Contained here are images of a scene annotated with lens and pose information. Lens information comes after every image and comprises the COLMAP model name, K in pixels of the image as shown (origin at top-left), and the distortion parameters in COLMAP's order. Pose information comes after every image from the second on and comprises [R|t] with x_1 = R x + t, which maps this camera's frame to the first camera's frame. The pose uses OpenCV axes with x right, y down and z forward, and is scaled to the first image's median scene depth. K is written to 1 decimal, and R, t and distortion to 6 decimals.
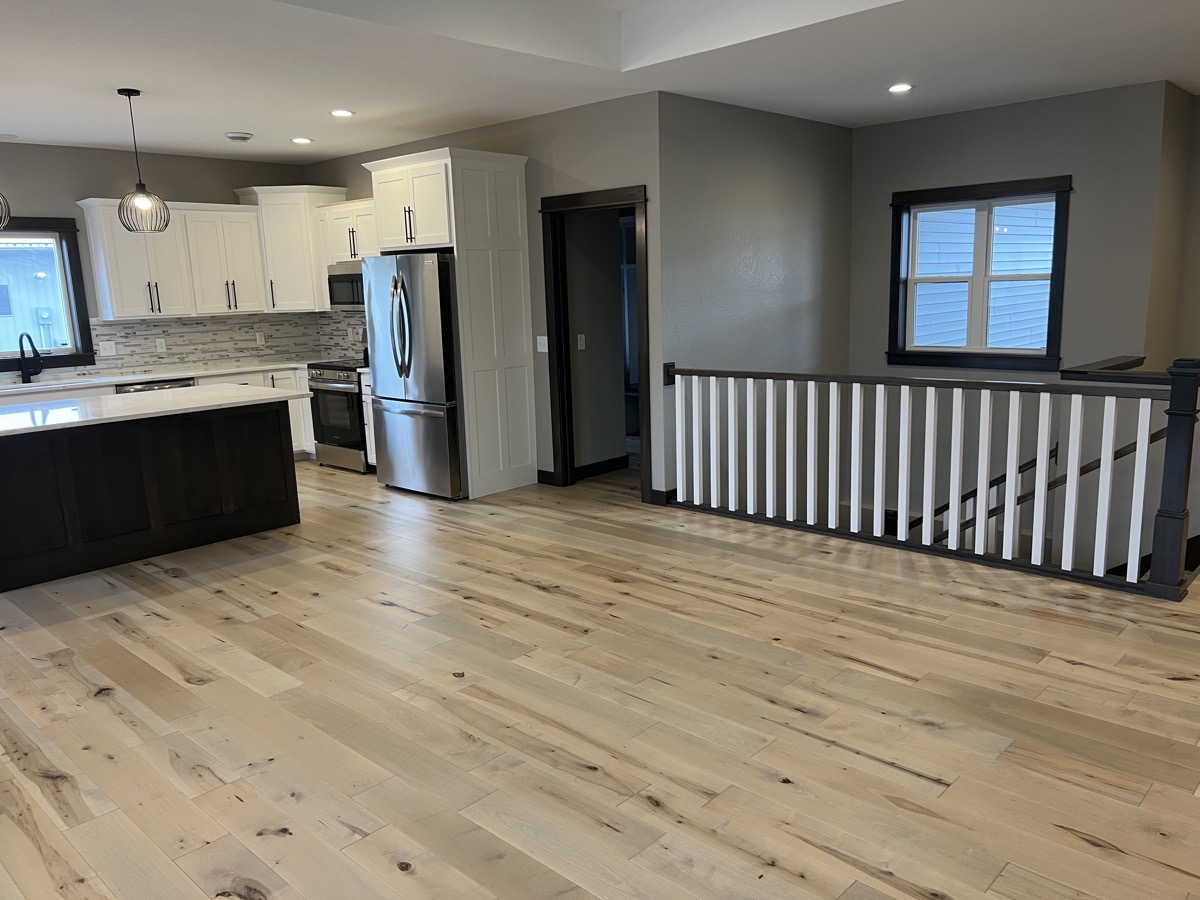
lens RADIAL K [[911.7, 0, 596.8], [0, 911.7, 454.5], [0, 0, 1]] dist [0.042109, -0.023158]
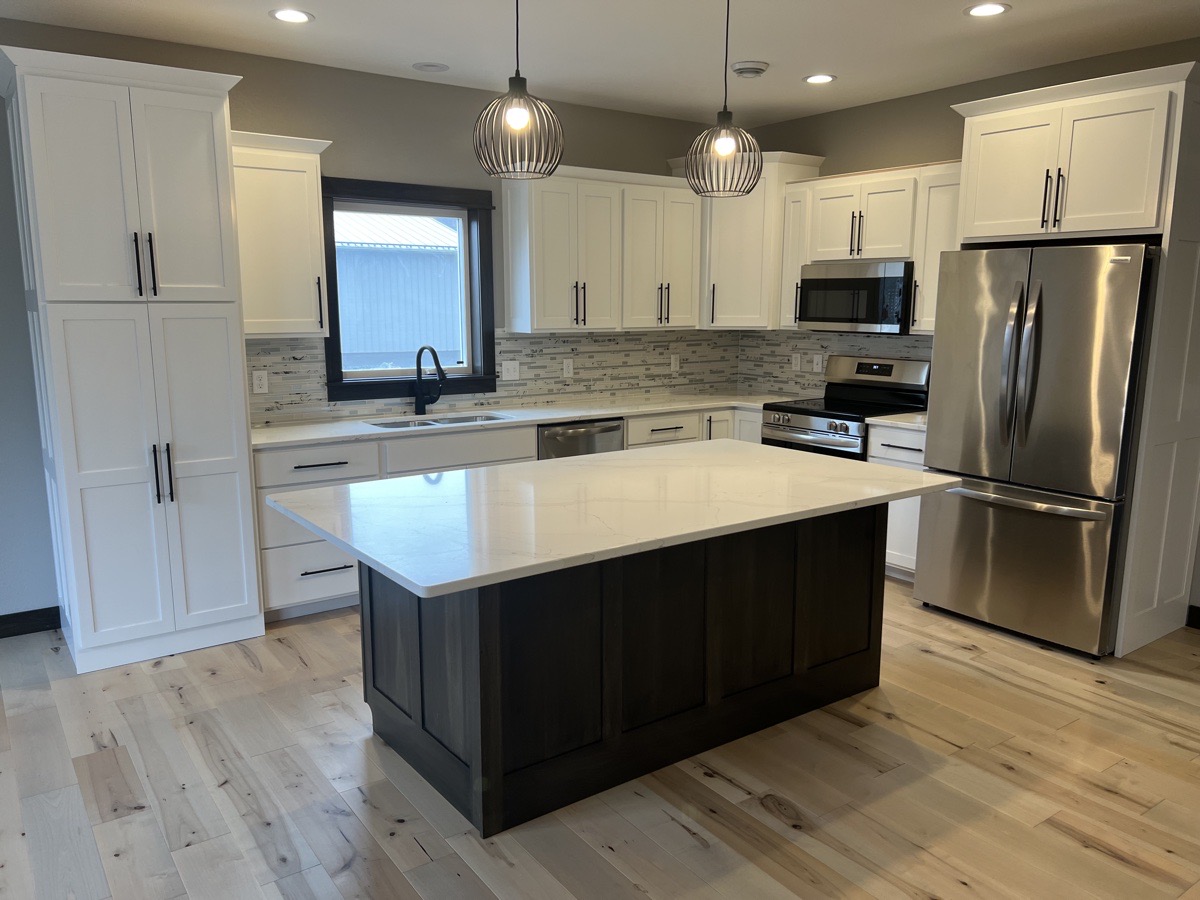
lens RADIAL K [[911.7, 0, 597.0], [0, 911.7, 450.7], [0, 0, 1]] dist [0.042109, -0.023158]
pose [[0.980508, 0.068648, -0.184096, -0.345835], [-0.072301, 0.997296, -0.013197, -0.049306], [0.182692, 0.026250, 0.982820, 0.317106]]
